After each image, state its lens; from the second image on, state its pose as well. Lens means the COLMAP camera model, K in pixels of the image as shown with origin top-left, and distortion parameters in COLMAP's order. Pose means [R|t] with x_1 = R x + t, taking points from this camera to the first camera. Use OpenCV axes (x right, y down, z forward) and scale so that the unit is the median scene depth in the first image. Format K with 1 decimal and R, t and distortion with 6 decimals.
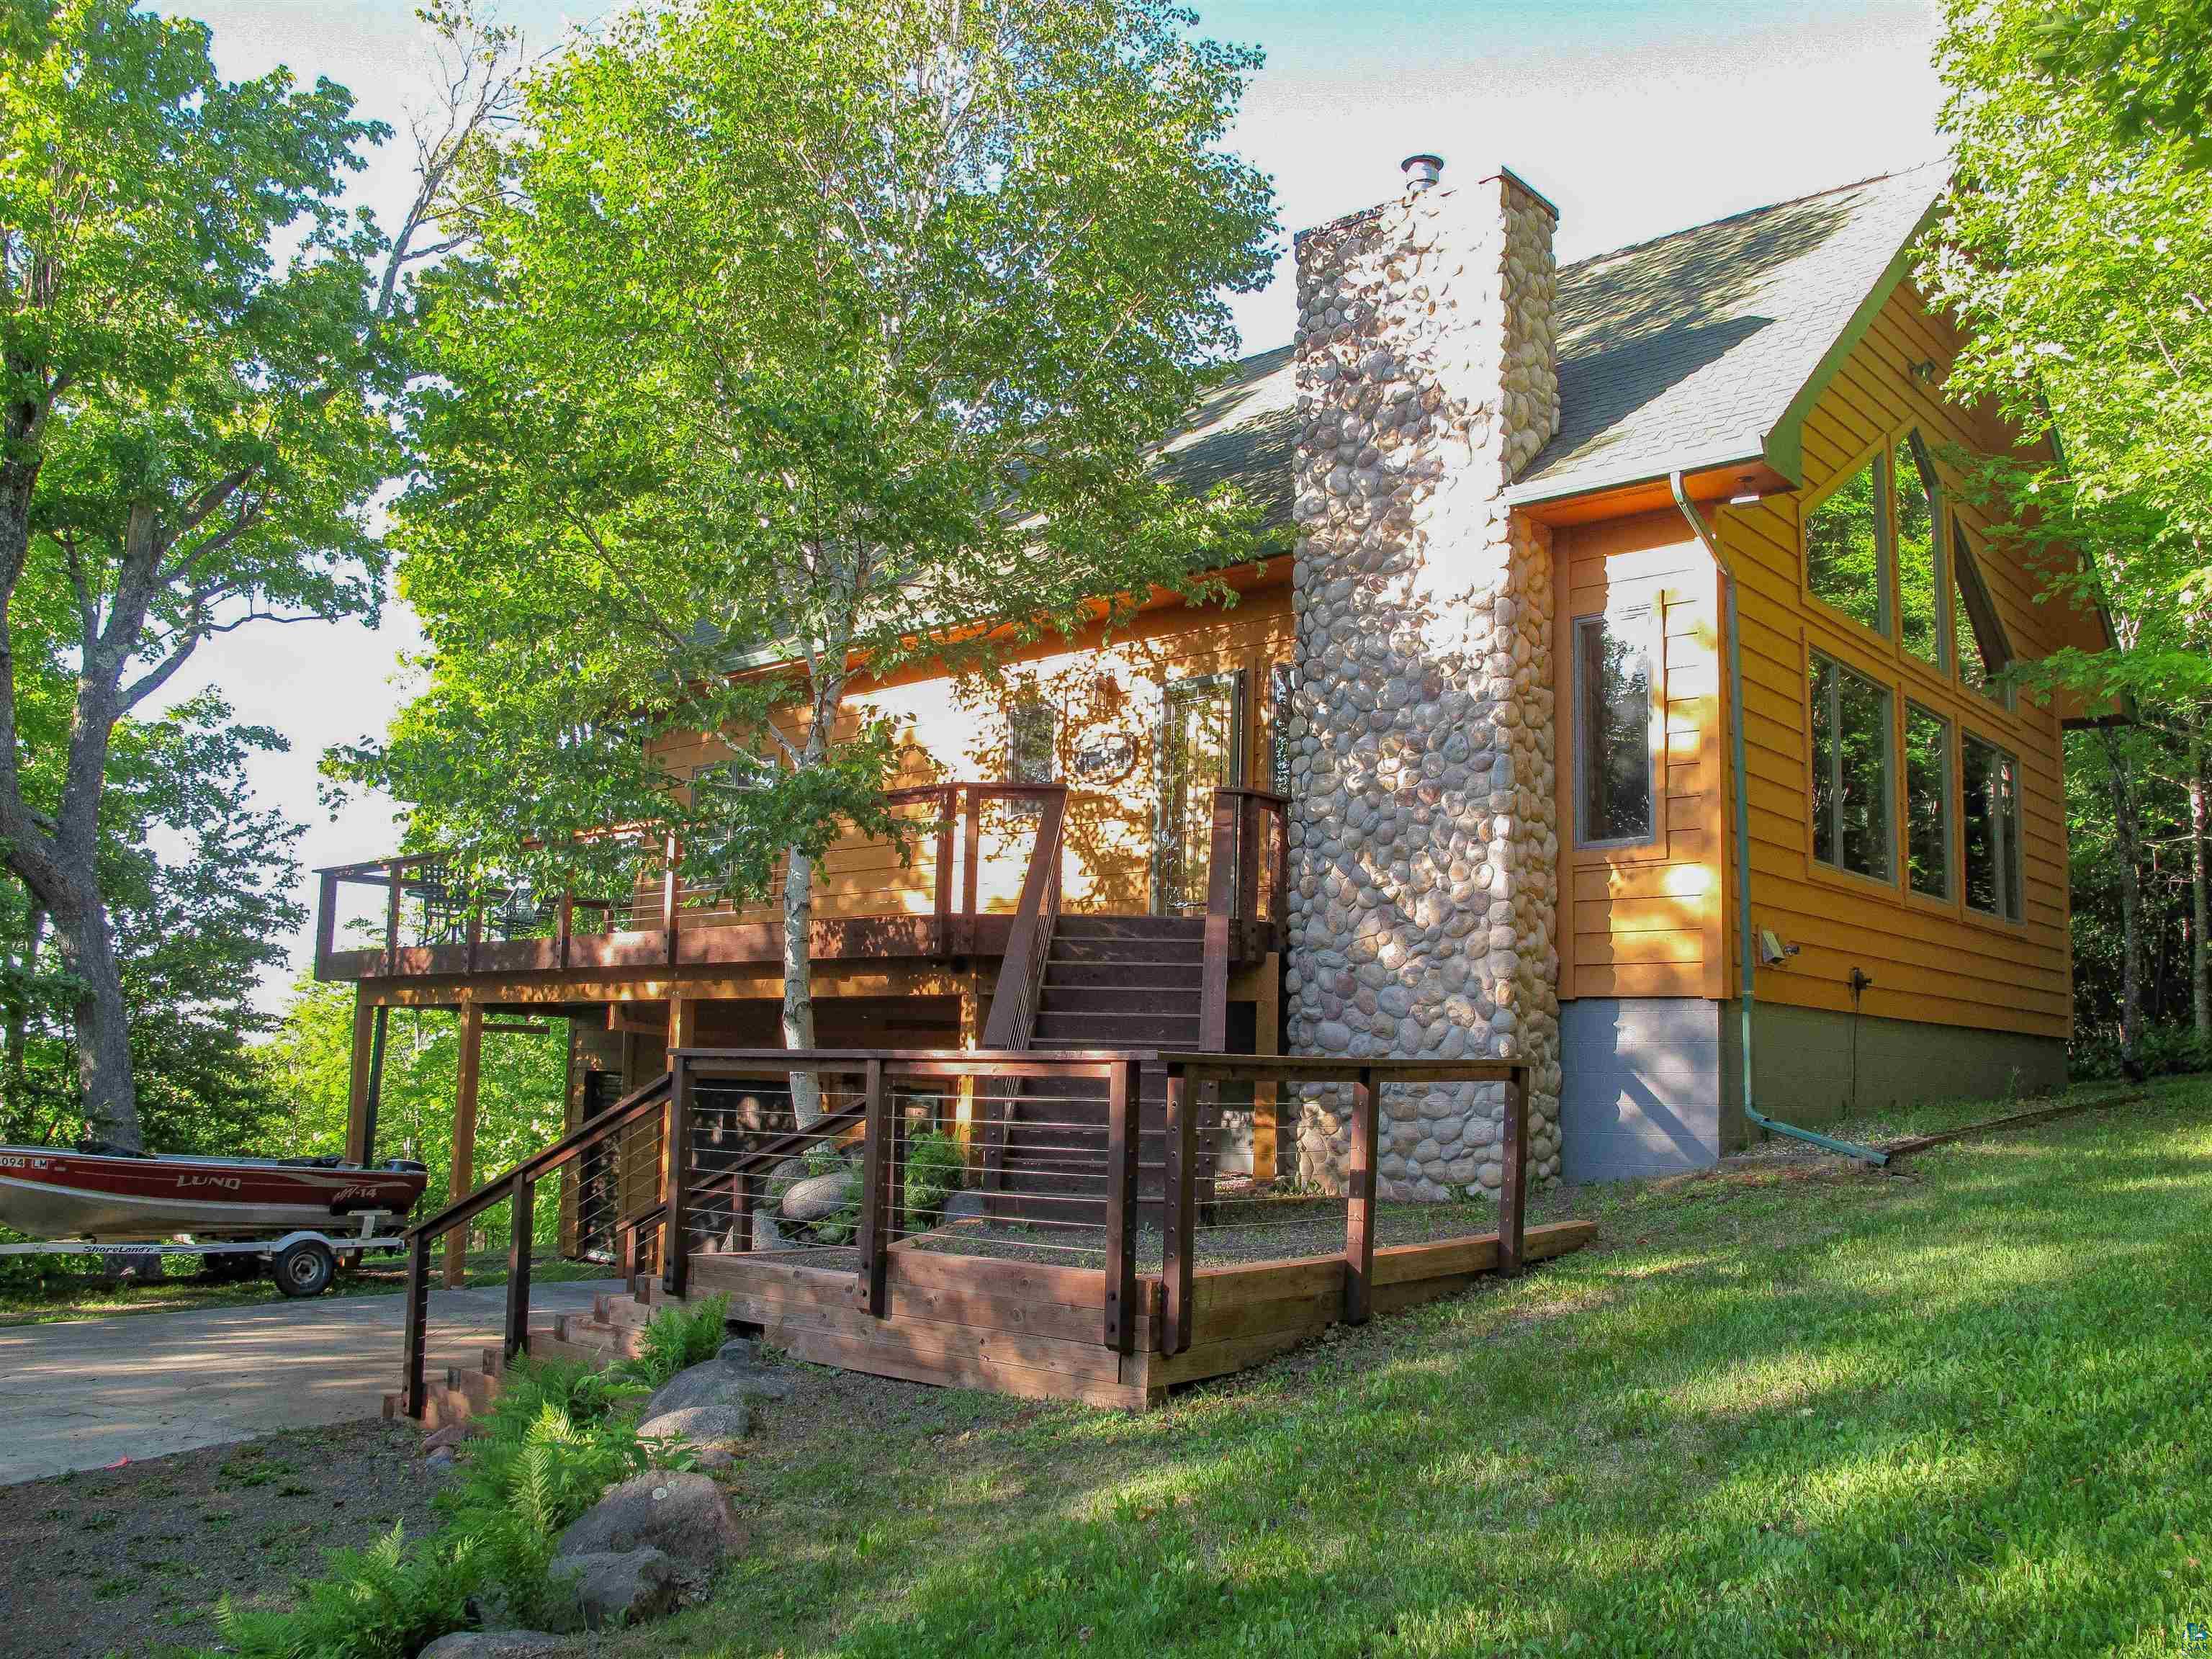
lens RADIAL K [[1886.0, 0, 1106.7], [0, 1886.0, 863.9], [0, 0, 1]] dist [-0.100958, 0.009599]
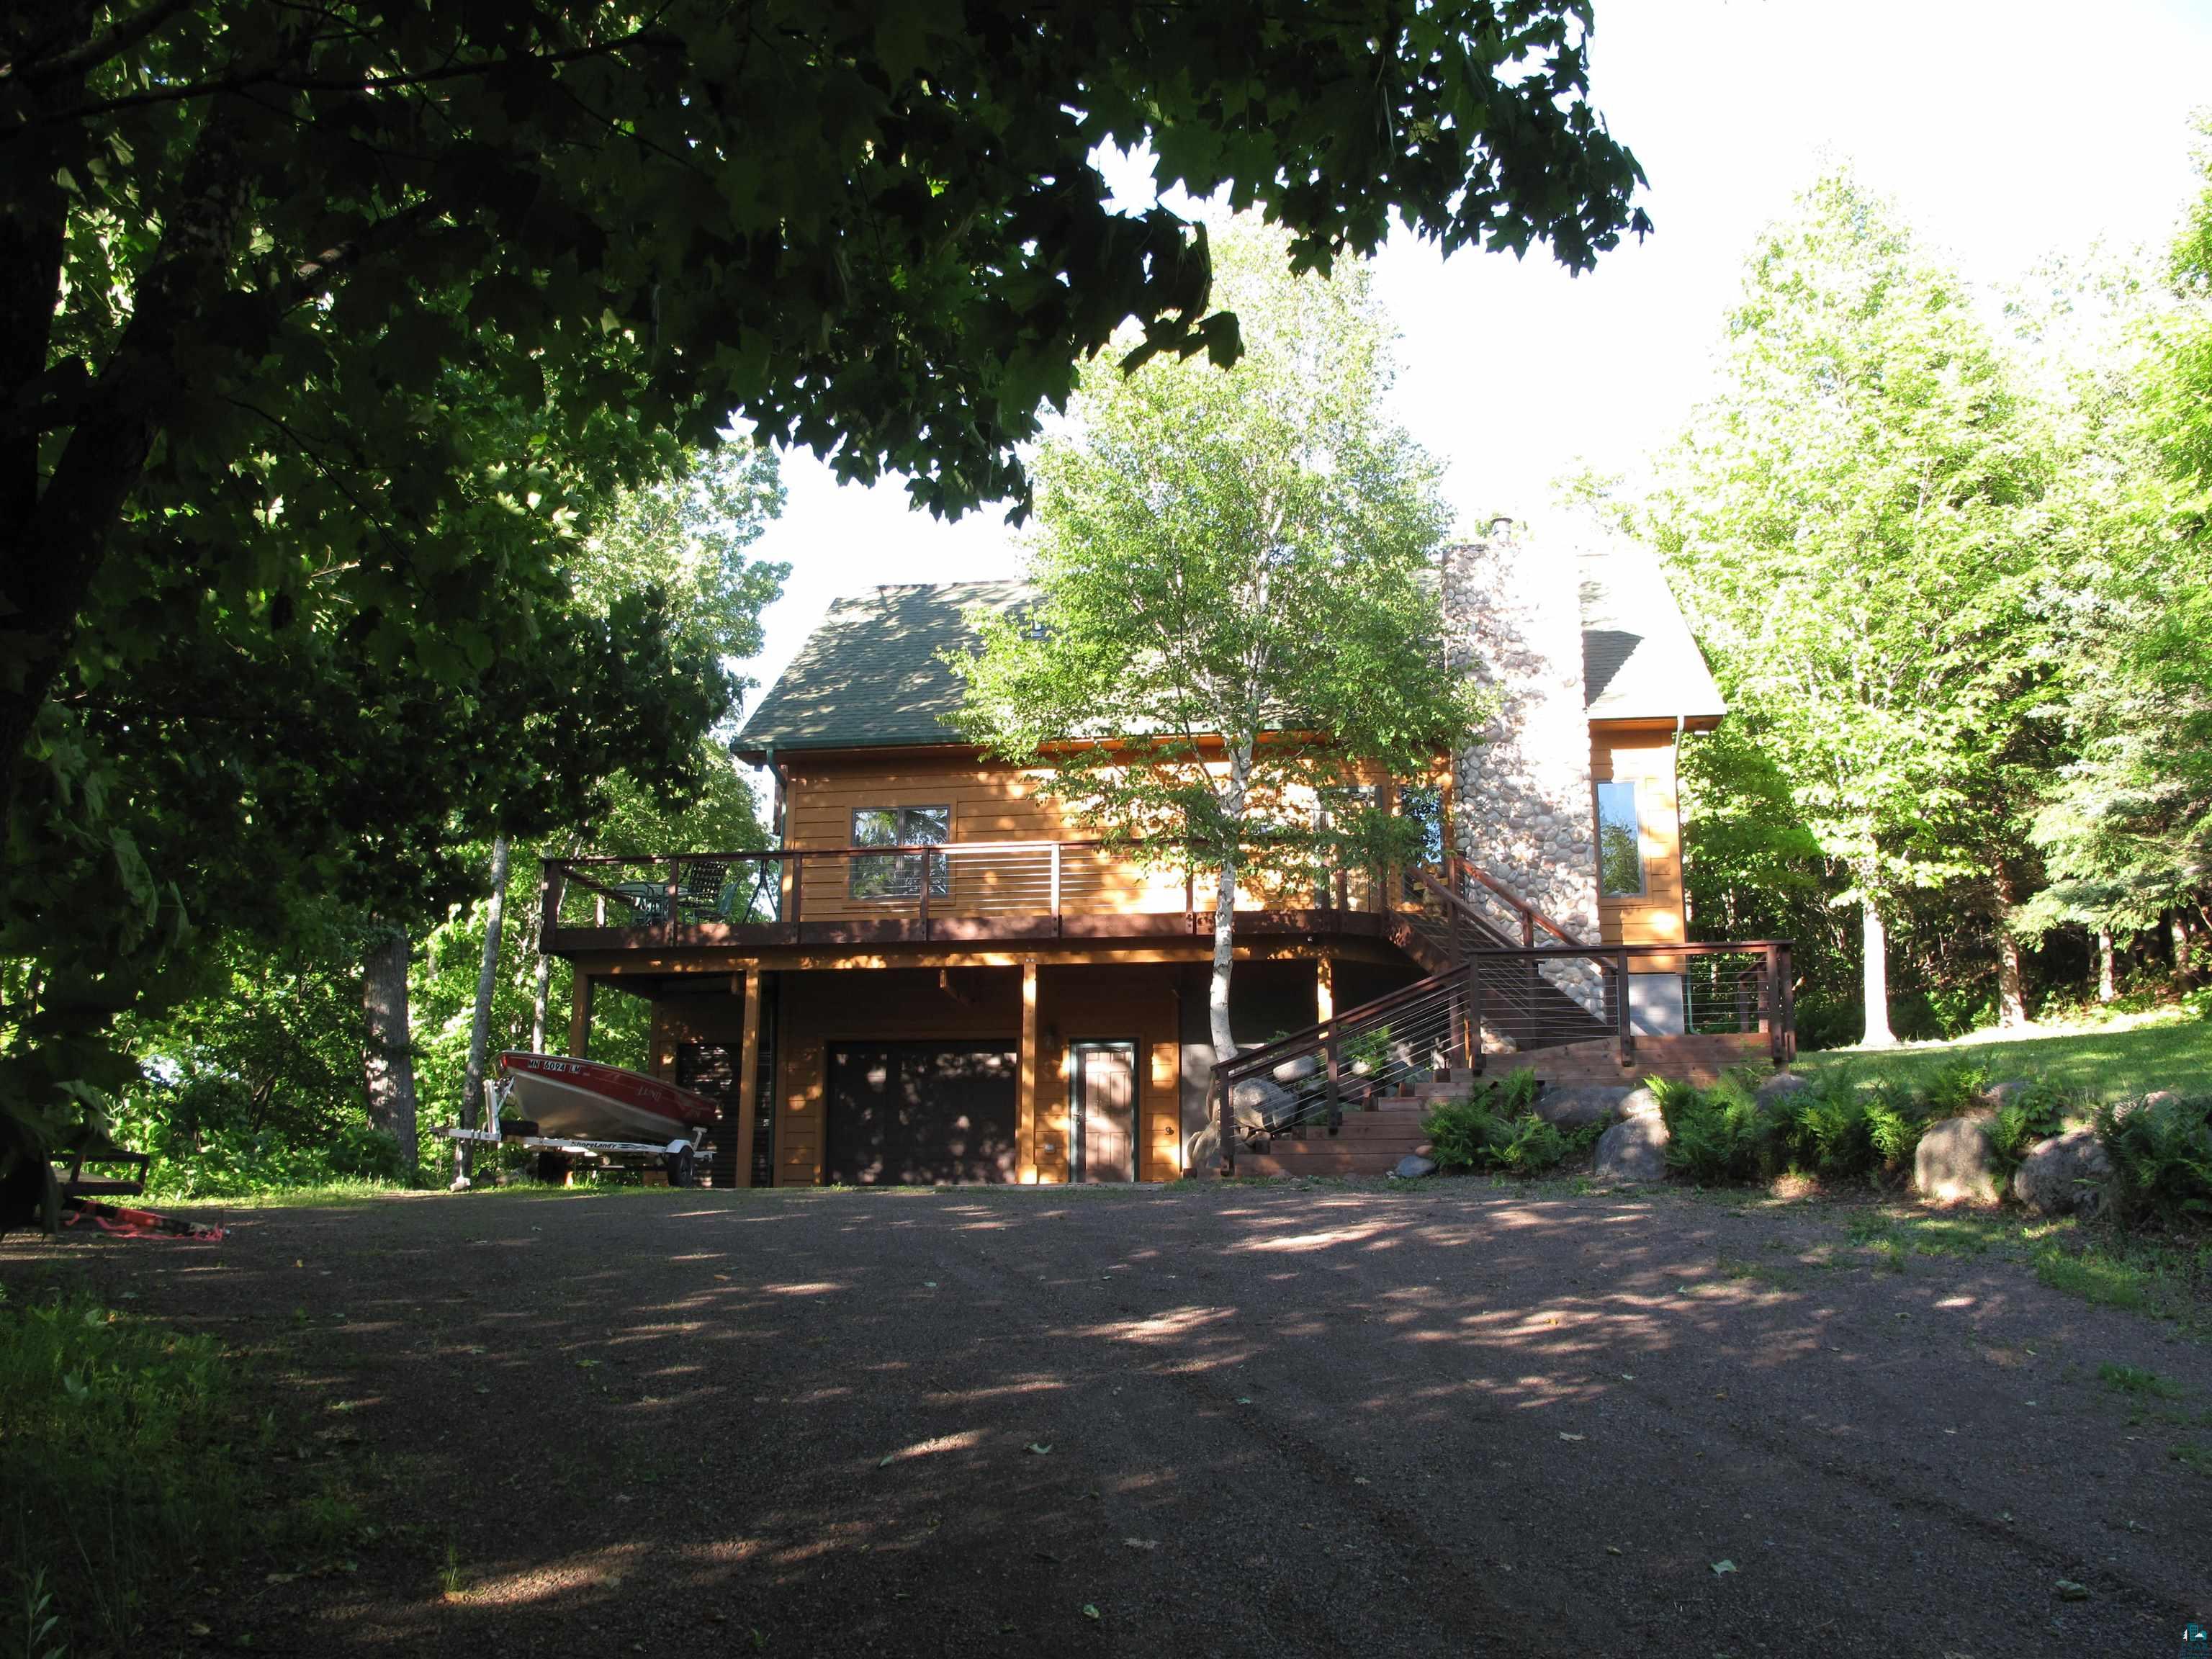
lens RADIAL K [[1886.0, 0, 1106.7], [0, 1886.0, 863.9], [0, 0, 1]] dist [-0.100958, 0.009599]
pose [[0.817269, 0.086682, 0.569700, -1.212210], [-0.045543, 0.995245, -0.086097, 0.139771], [-0.574455, 0.044418, 0.817330, -0.275866]]
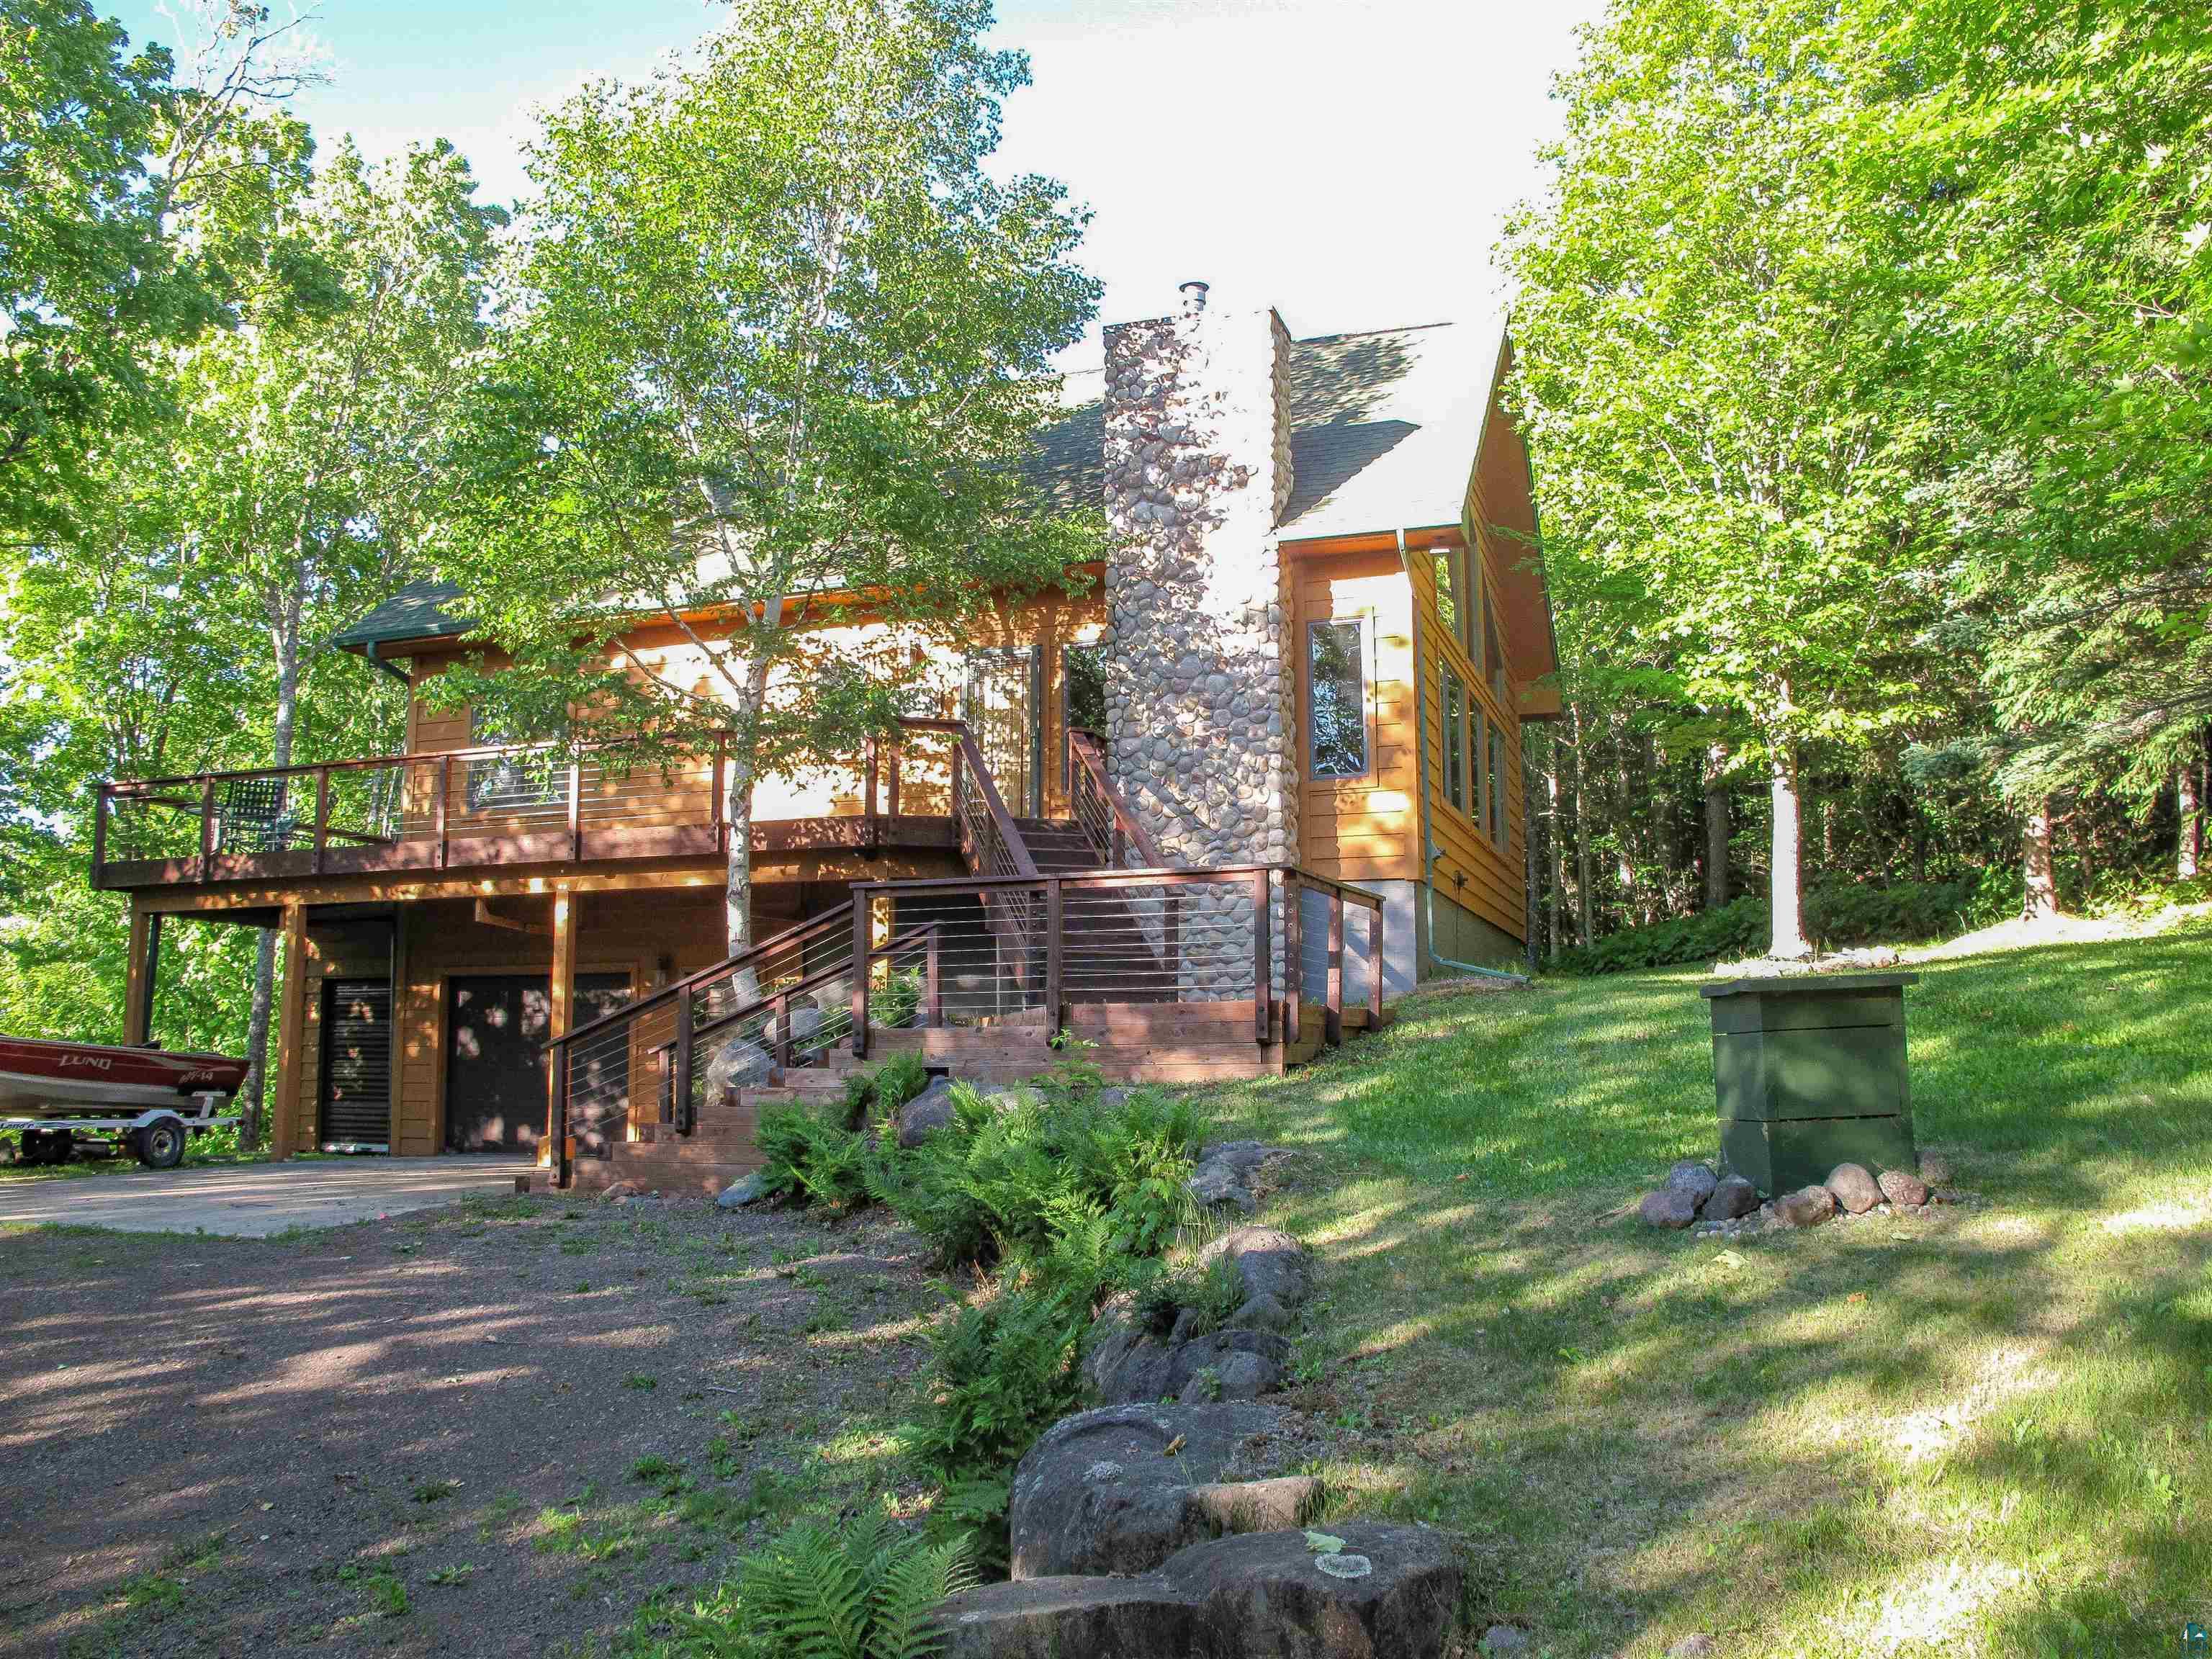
lens RADIAL K [[1862.0, 0, 1106.0], [0, 1862.0, 829.5], [0, 0, 1]] dist [-0.042273, 0.004839]
pose [[0.924501, 0.024372, 0.380400, -0.427102], [-0.017858, 0.999627, -0.020644, 0.060406], [-0.380762, 0.012292, 0.924592, -0.265791]]
